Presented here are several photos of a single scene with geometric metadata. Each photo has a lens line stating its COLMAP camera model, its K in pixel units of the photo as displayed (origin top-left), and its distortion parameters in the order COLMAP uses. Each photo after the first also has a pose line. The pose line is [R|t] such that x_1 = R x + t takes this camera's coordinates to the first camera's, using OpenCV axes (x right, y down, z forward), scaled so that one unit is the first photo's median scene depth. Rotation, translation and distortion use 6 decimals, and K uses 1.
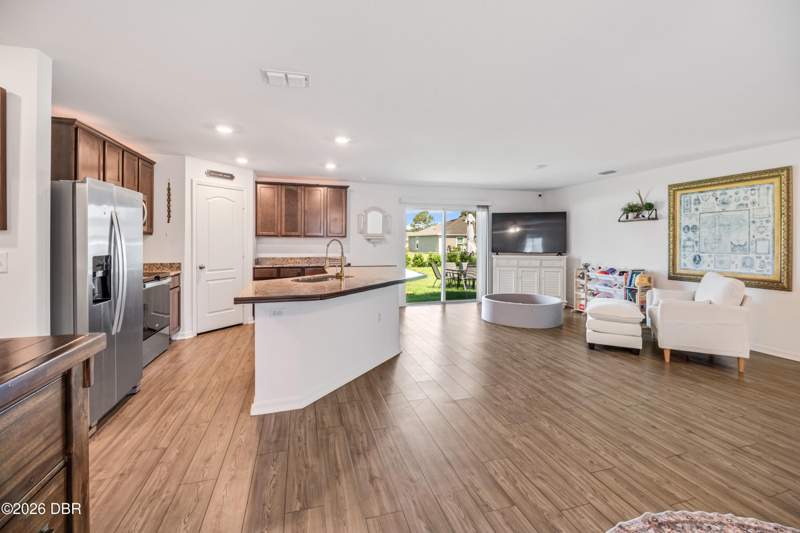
lens RADIAL K [[356.3, 0, 408.3], [0, 356.3, 242.1], [0, 0, 1]] dist [0.003454, -0.000521]
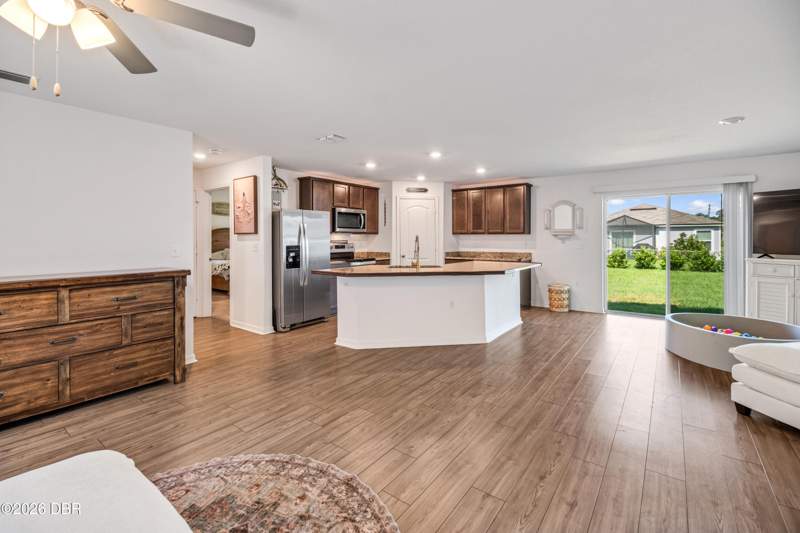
lens RADIAL K [[356.3, 0, 403.9], [0, 356.3, 237.5], [0, 0, 1]] dist [0.003454, -0.000521]
pose [[0.589387, -0.005678, -0.807831, 0.732013], [0.003284, 0.999984, -0.004633, 0.001599], [0.807844, 0.000078, 0.589396, 0.196278]]
